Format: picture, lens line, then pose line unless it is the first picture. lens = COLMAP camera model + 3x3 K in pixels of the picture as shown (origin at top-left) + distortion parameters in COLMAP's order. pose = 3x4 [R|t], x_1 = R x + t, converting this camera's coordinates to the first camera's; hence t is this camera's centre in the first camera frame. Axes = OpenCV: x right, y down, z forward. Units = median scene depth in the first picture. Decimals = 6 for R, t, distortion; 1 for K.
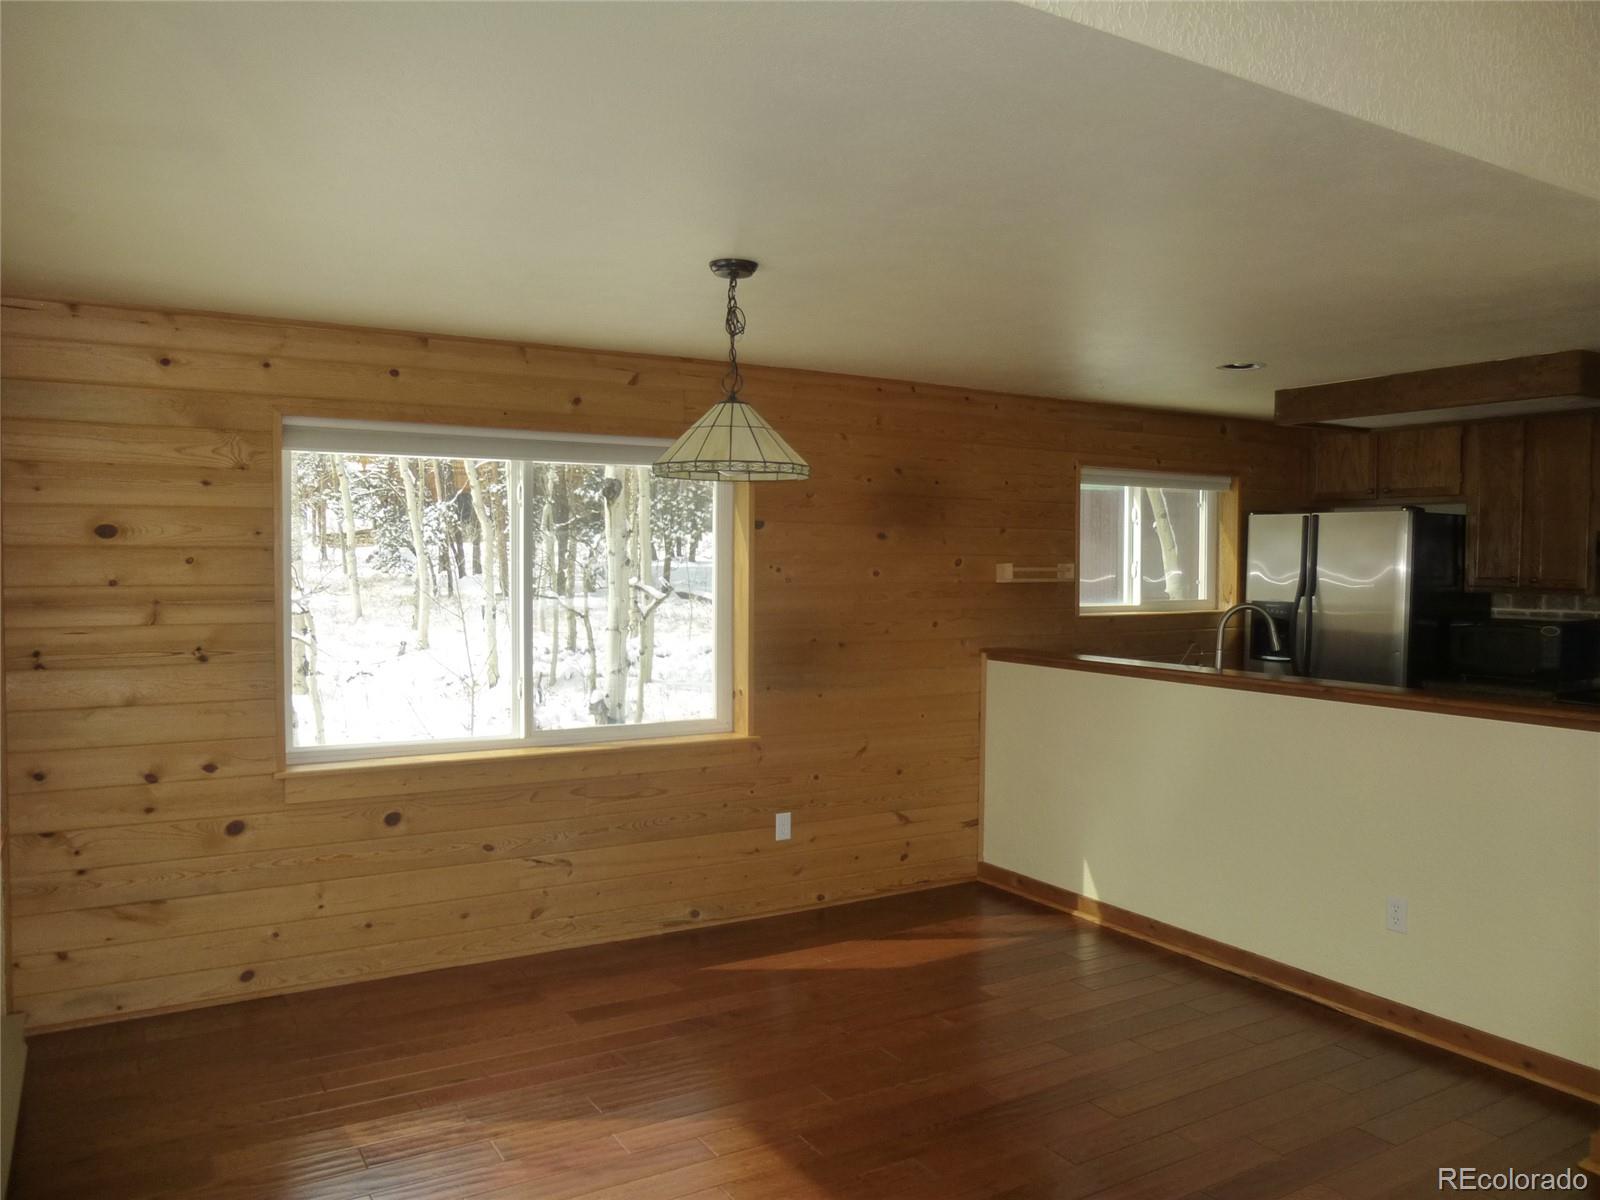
lens RADIAL K [[1172.2, 0, 795.5], [0, 1172.2, 606.5], [0, 0, 1]] dist [-0.074701, 0.043695]
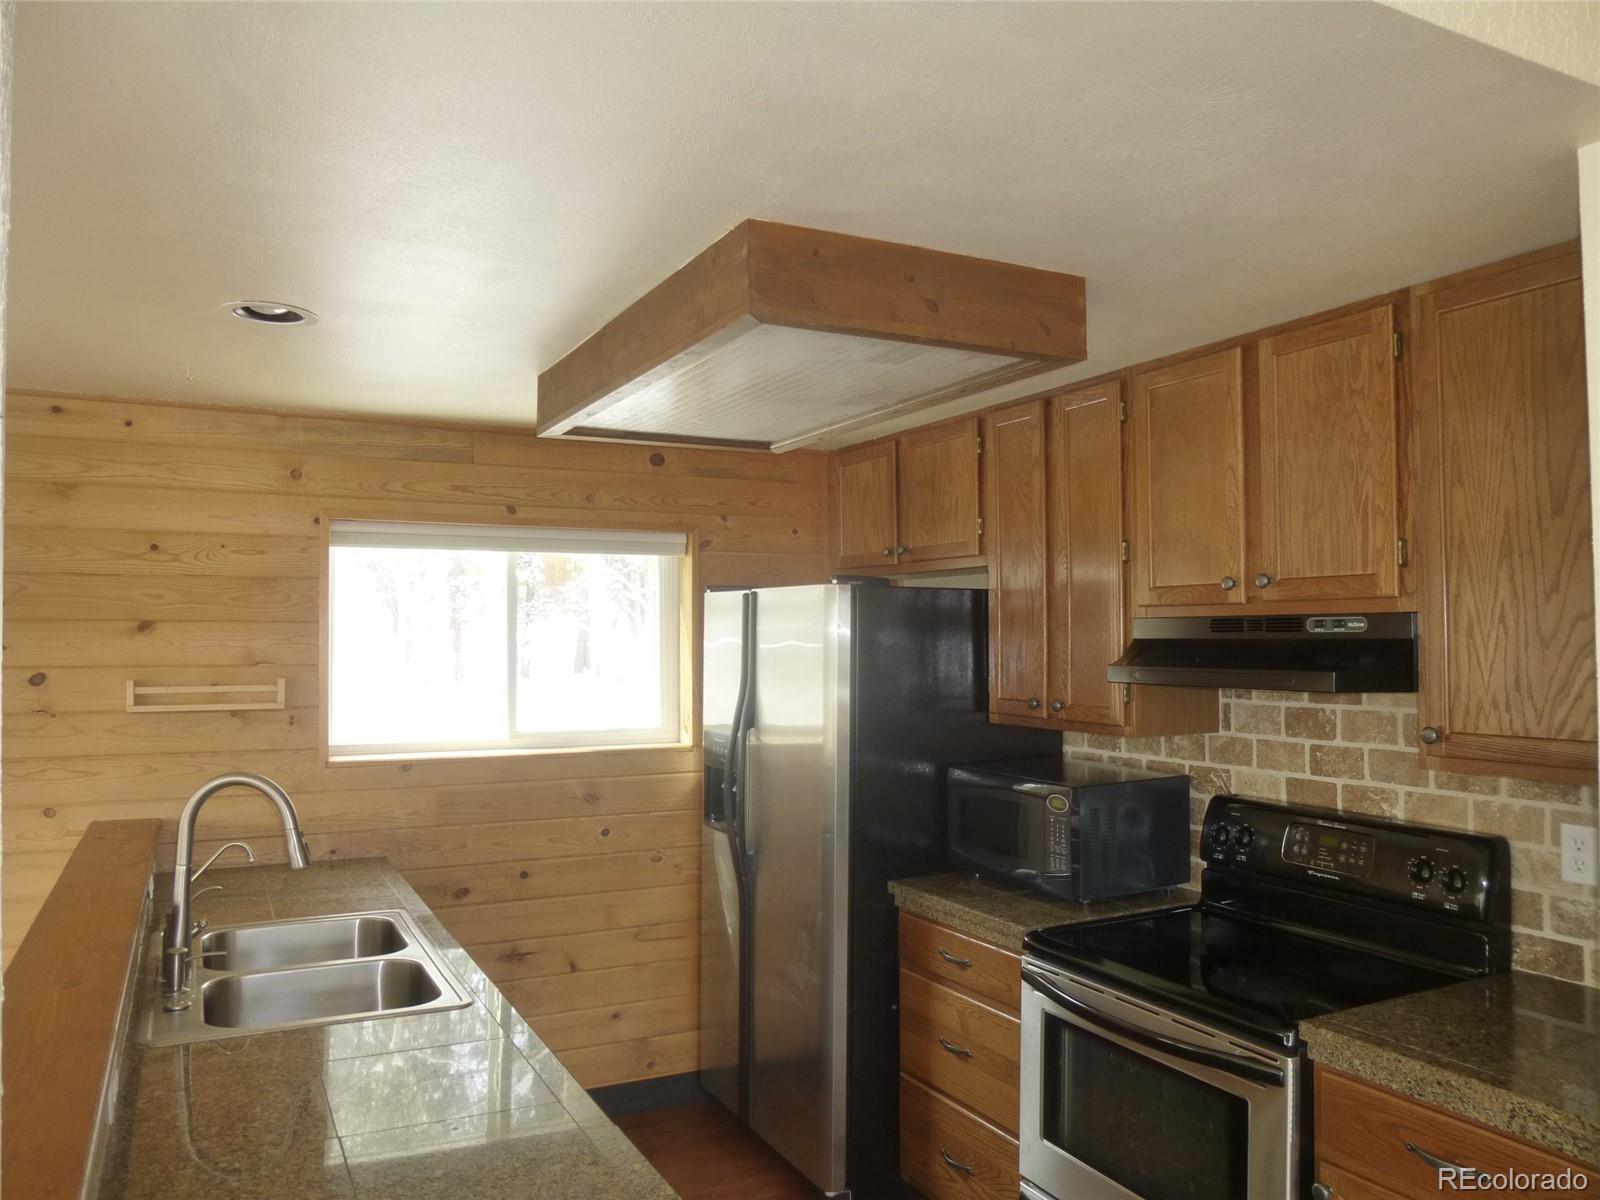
lens RADIAL K [[1172.2, 0, 795.5], [0, 1172.2, 606.5], [0, 0, 1]] dist [-0.074701, 0.043695]
pose [[0.998407, -0.008220, -0.055828, 0.525013], [0.004671, 0.997977, -0.063411, -0.034135], [0.056236, 0.063049, 0.996425, 0.407190]]
